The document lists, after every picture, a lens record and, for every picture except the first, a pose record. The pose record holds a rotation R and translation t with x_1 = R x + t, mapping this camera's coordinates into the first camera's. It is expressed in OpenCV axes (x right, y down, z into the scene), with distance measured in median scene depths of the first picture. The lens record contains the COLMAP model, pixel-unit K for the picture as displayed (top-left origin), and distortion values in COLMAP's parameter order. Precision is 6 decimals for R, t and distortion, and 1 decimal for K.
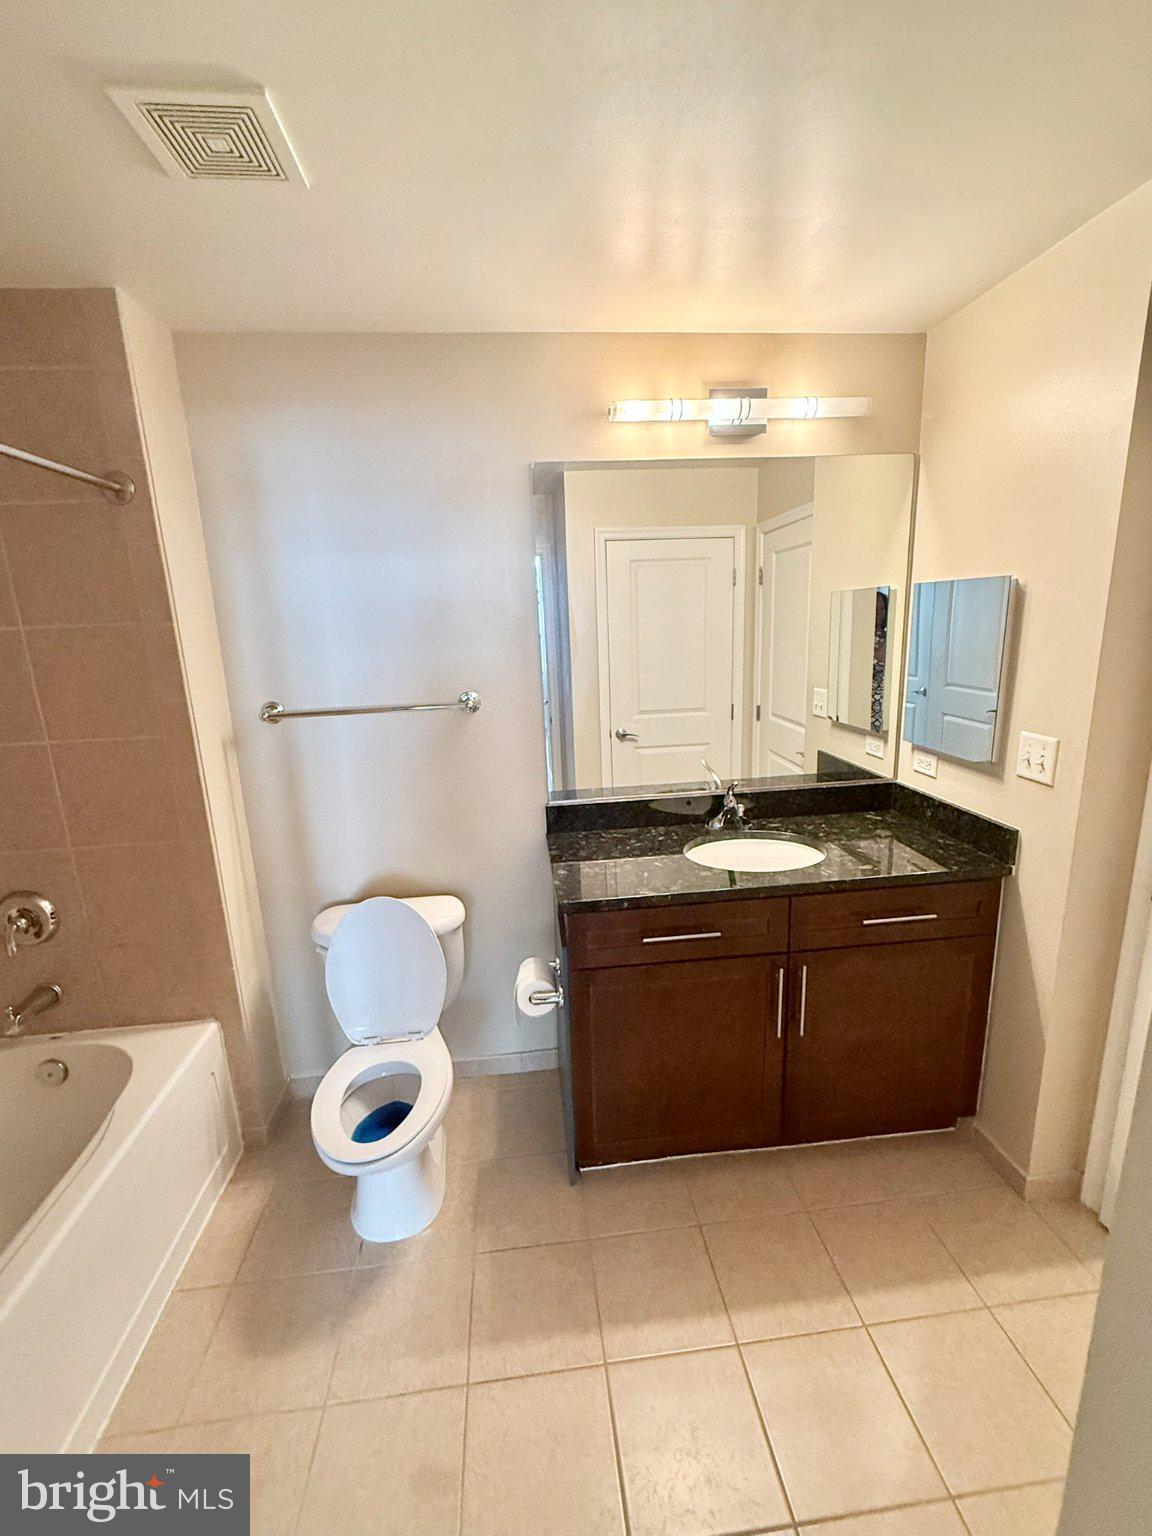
lens RADIAL K [[656.4, 0, 576.0], [0, 656.4, 768.0], [0, 0, 1]] dist [0.000301, 0.000230]
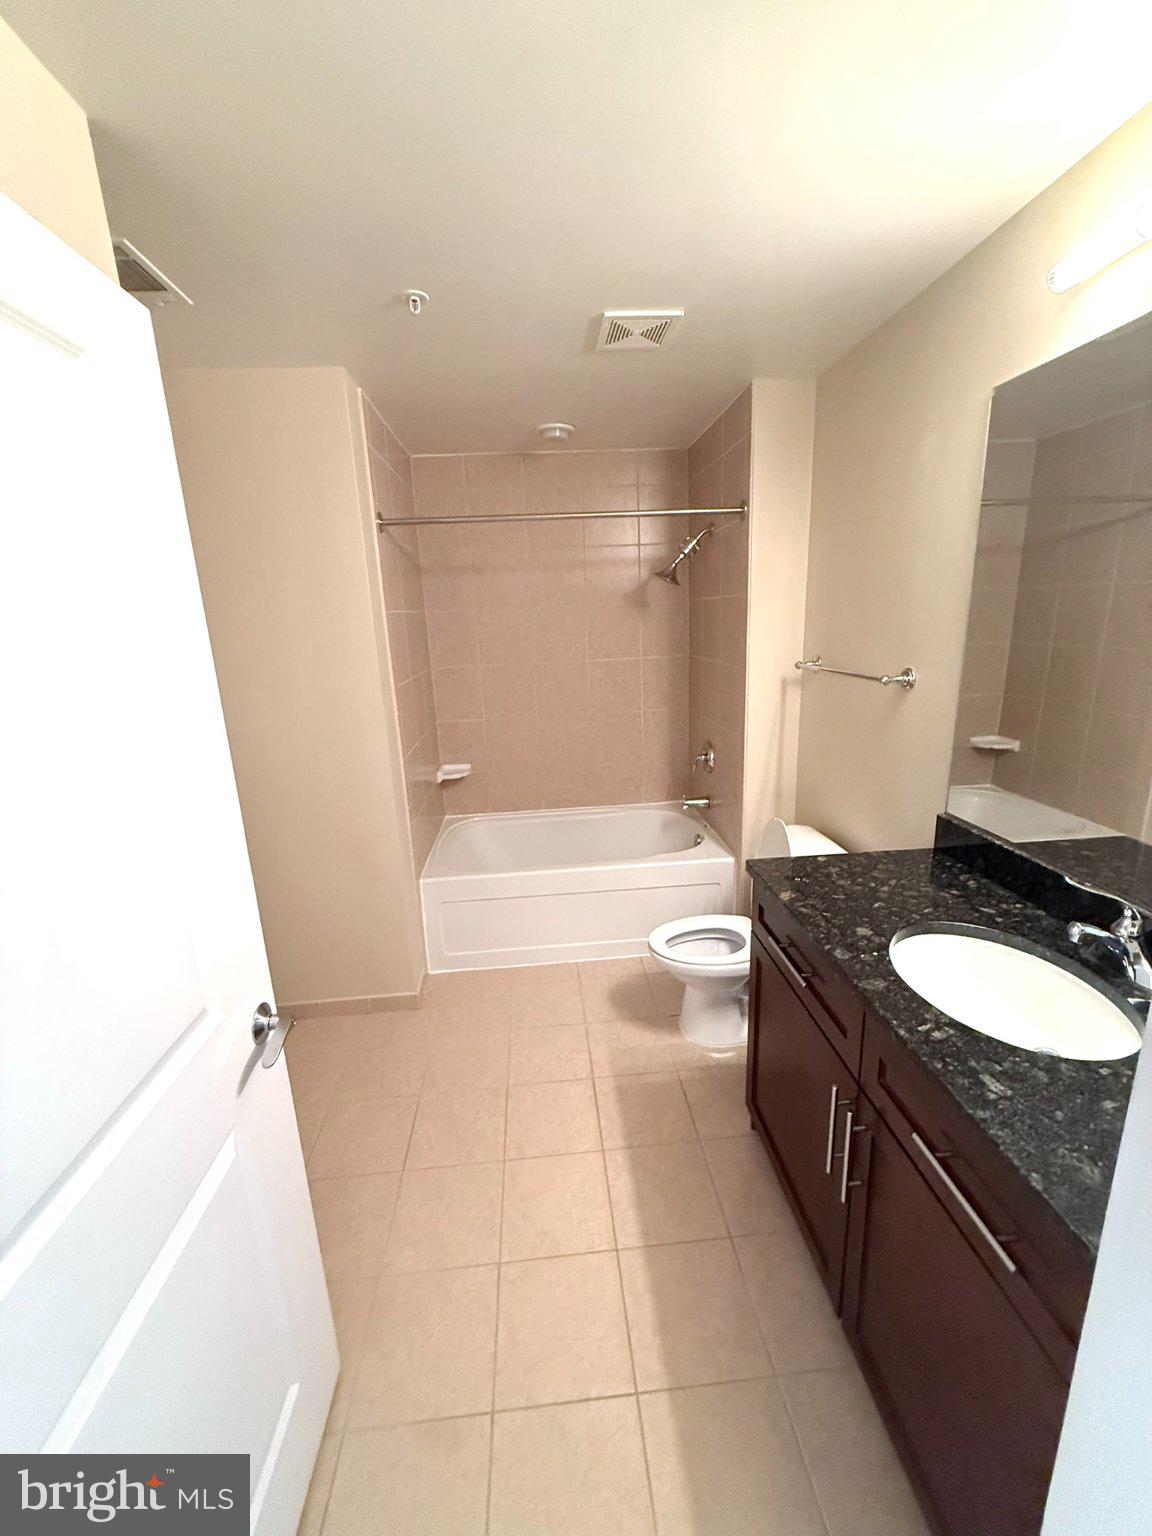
lens RADIAL K [[611.7, 0, 578.1], [0, 611.7, 766.7], [0, 0, 1]] dist [-0.000184, 0.000080]
pose [[-0.028048, 0.275850, -0.960791, 0.985557], [-0.183568, 0.943402, 0.276216, -0.186529], [0.982607, 0.184118, 0.024176, 0.713478]]
